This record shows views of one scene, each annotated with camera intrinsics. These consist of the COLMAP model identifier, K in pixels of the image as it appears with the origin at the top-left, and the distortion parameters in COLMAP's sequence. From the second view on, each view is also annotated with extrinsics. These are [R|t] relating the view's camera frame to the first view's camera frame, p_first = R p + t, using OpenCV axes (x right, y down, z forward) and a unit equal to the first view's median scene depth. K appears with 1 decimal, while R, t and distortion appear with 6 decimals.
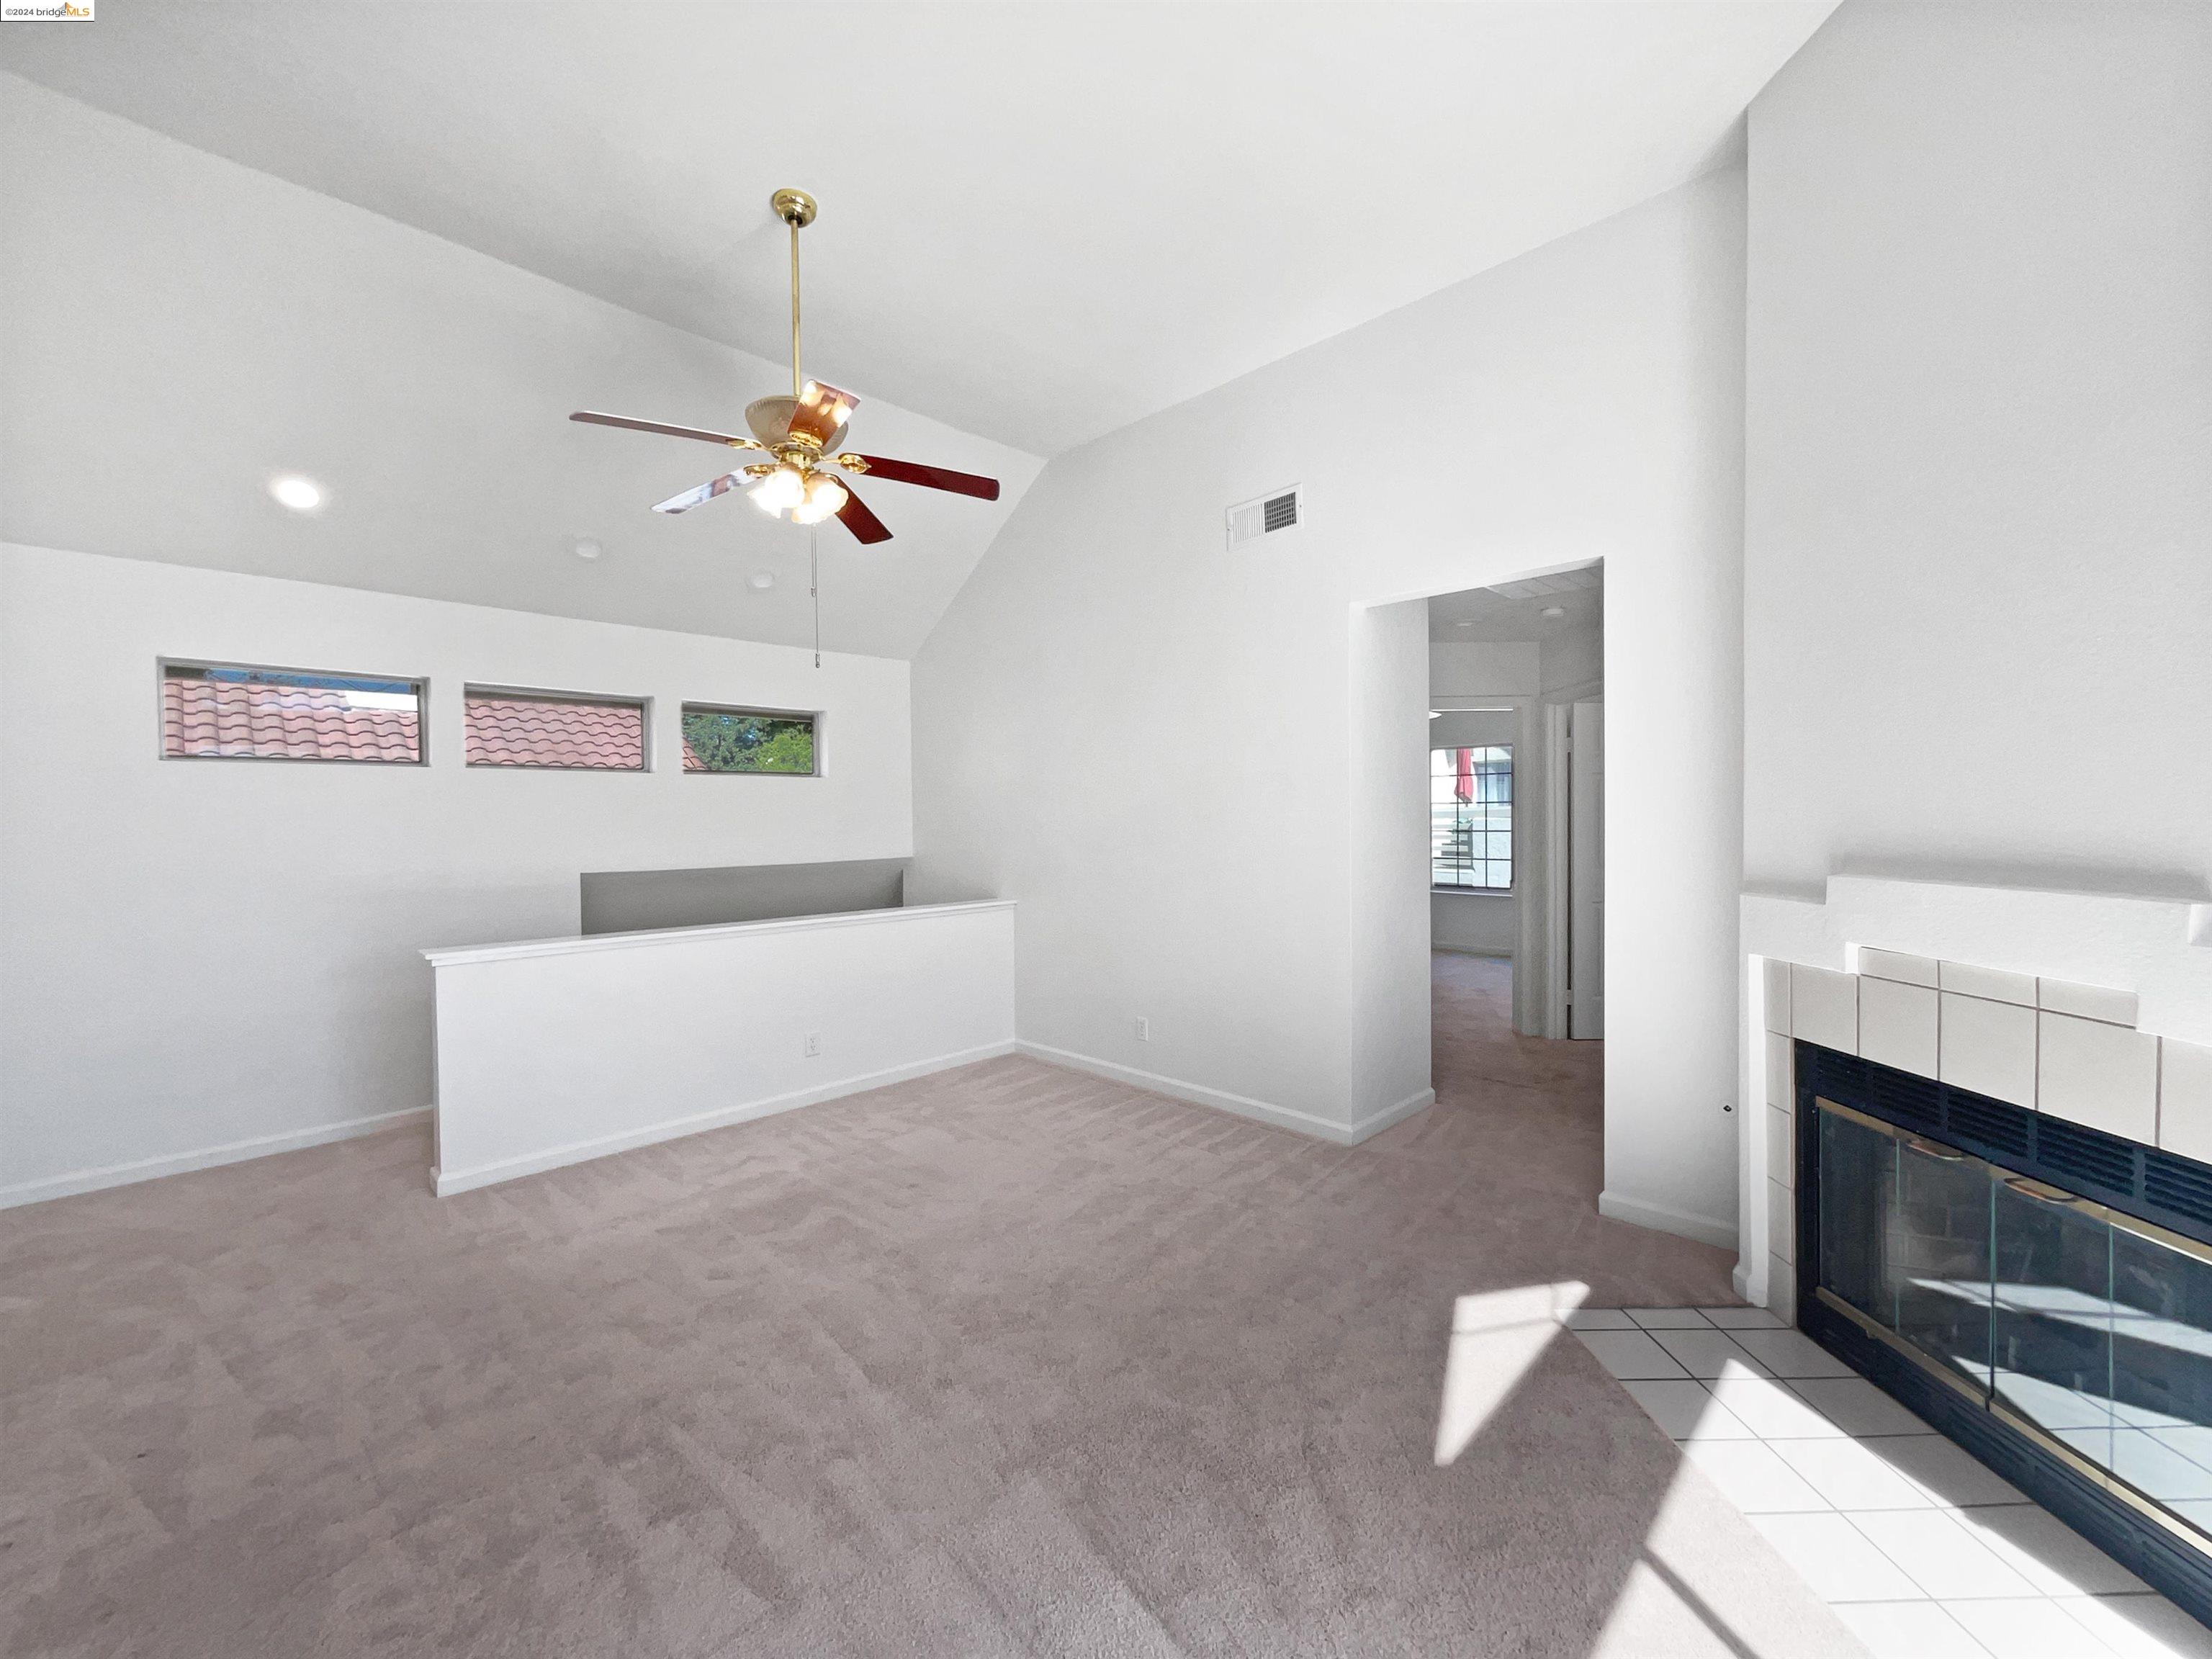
lens RADIAL K [[901.0, 0, 1109.4], [0, 901.0, 836.3], [0, 0, 1]] dist [-0.003148, -0.000250]
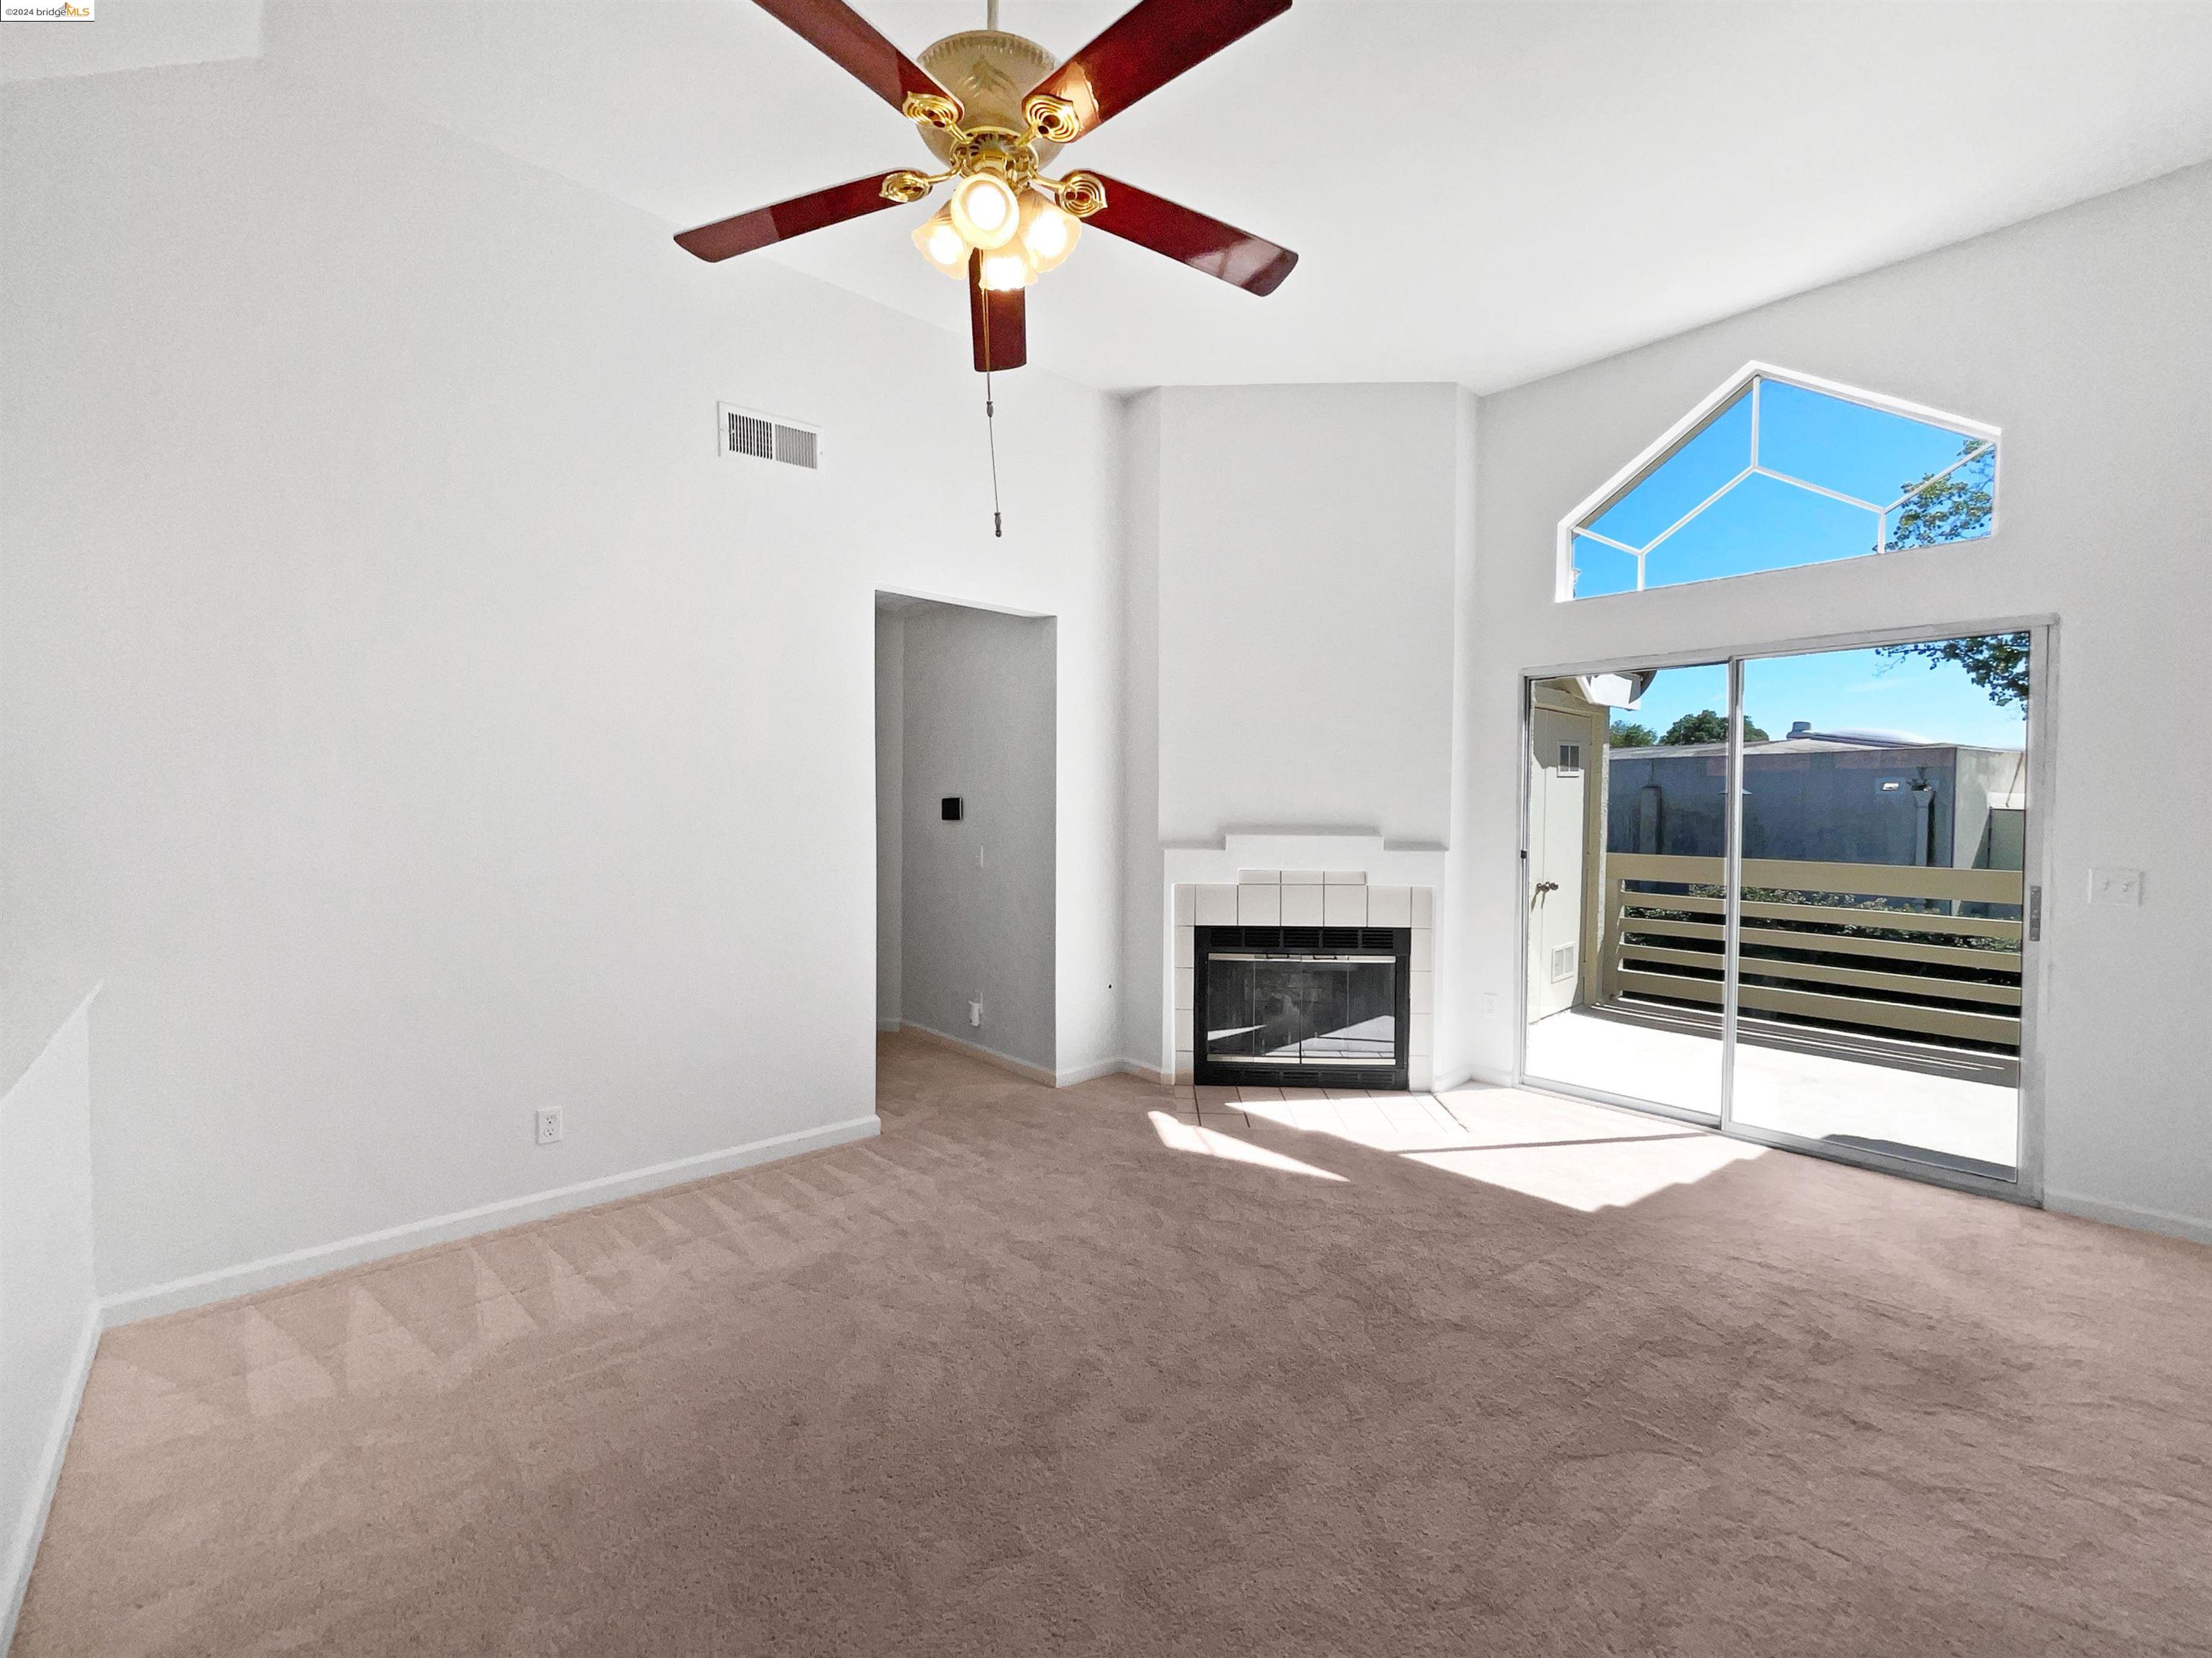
lens RADIAL K [[908.9, 0, 1099.1], [0, 908.9, 809.5], [0, 0, 1]] dist [0.000684, -0.000128]
pose [[0.063790, 0.001840, 0.997962, -1.116826], [0.008644, 0.999960, -0.002396, -0.008020], [-0.997926, 0.008779, 0.063771, 1.097820]]
